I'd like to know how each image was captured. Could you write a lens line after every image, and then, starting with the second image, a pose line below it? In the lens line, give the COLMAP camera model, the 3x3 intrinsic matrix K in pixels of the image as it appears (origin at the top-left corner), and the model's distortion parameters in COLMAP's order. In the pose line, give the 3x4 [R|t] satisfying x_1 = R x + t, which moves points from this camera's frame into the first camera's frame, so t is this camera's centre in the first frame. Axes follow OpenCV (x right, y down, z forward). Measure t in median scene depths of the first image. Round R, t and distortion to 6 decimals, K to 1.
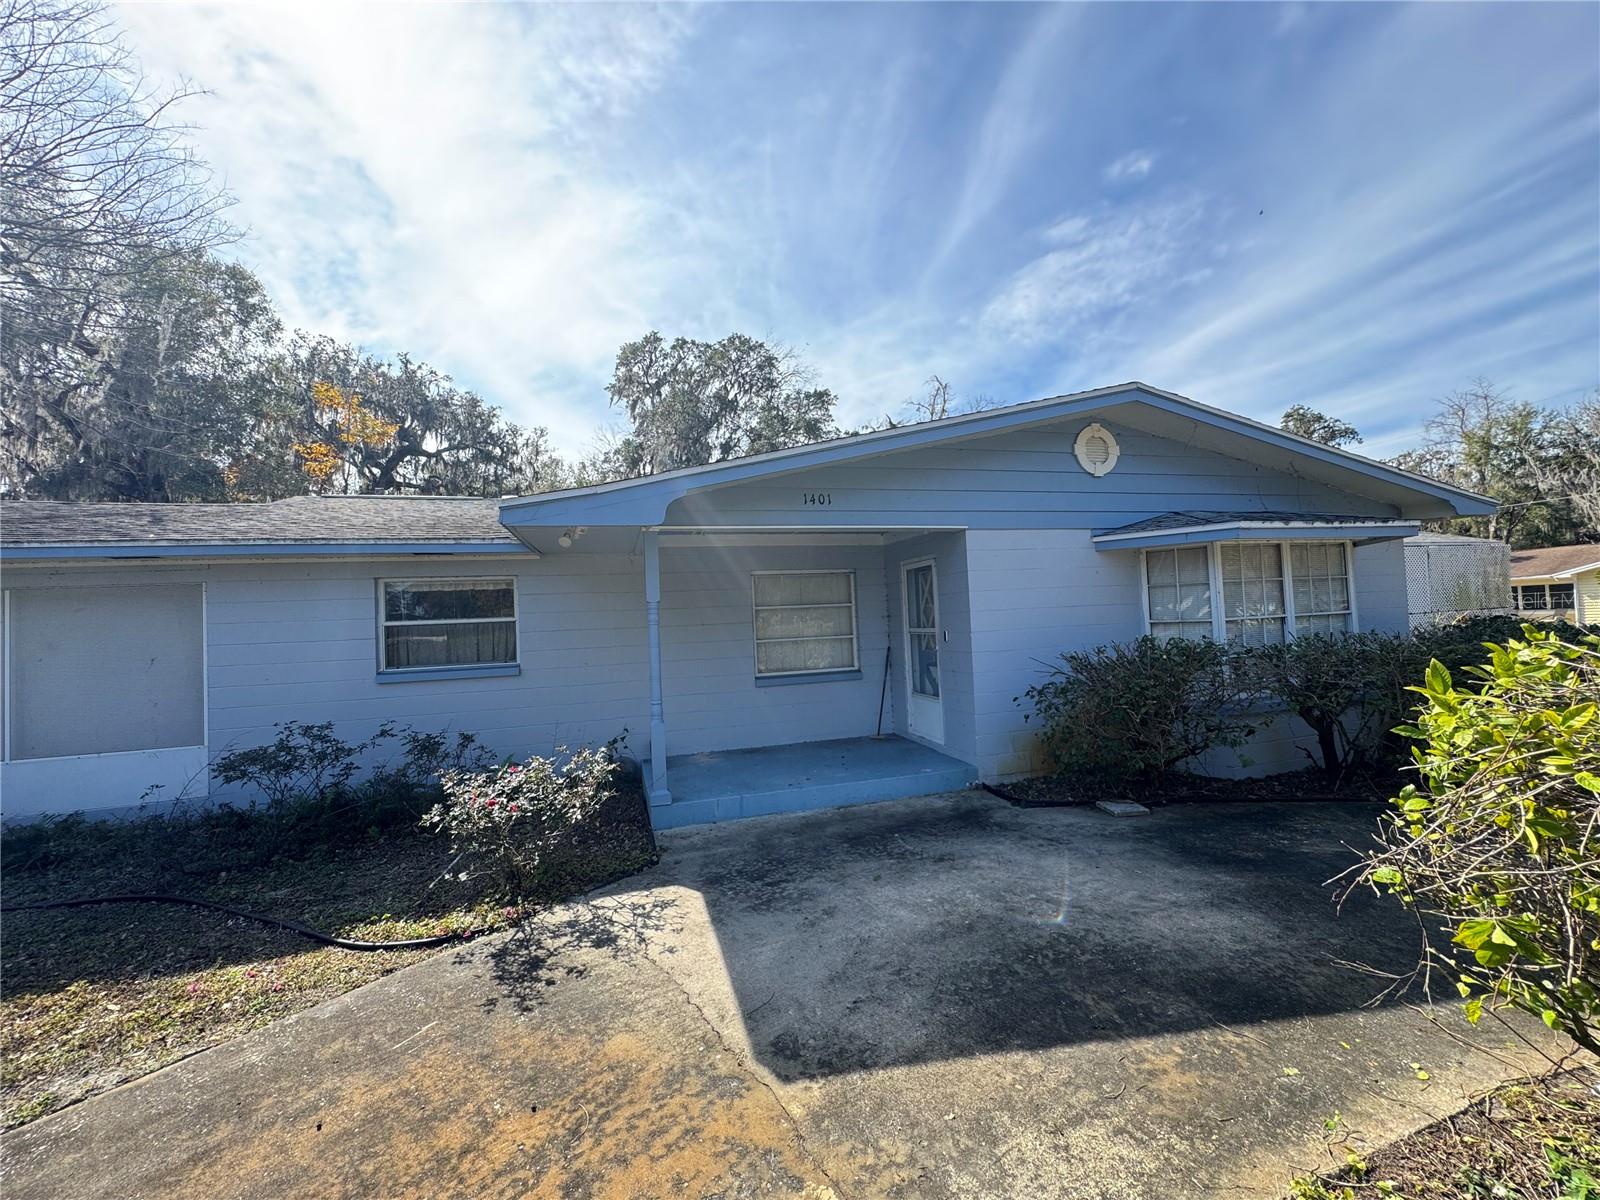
lens RADIAL K [[633.5, 0, 795.1], [0, 633.5, 590.2], [0, 0, 1]] dist [-0.002544, -0.000463]
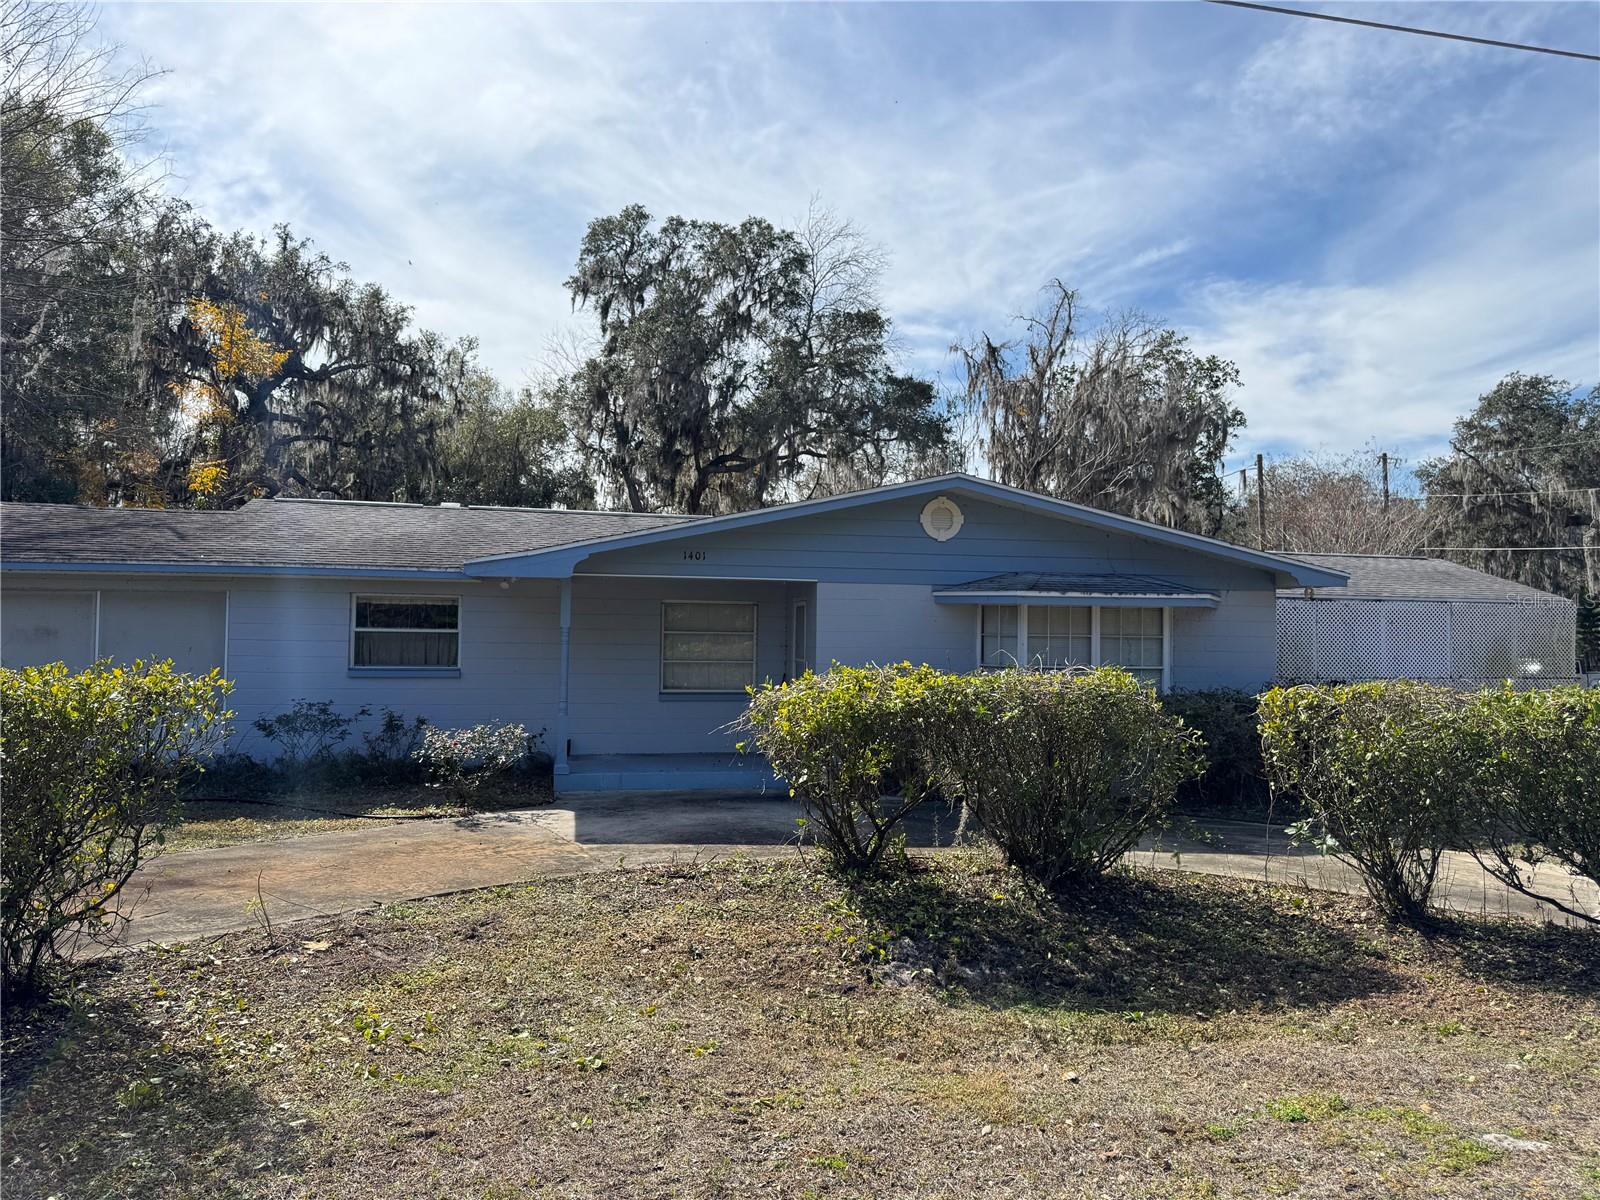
lens RADIAL K [[1145.9, 0, 804.8], [0, 1145.9, 605.9], [0, 0, 1]] dist [0.011188, -0.021715]
pose [[0.995316, 0.057463, -0.077737, 0.080743], [-0.055690, 0.998140, 0.024787, -0.019772], [0.079017, -0.020342, 0.996666, -0.237544]]
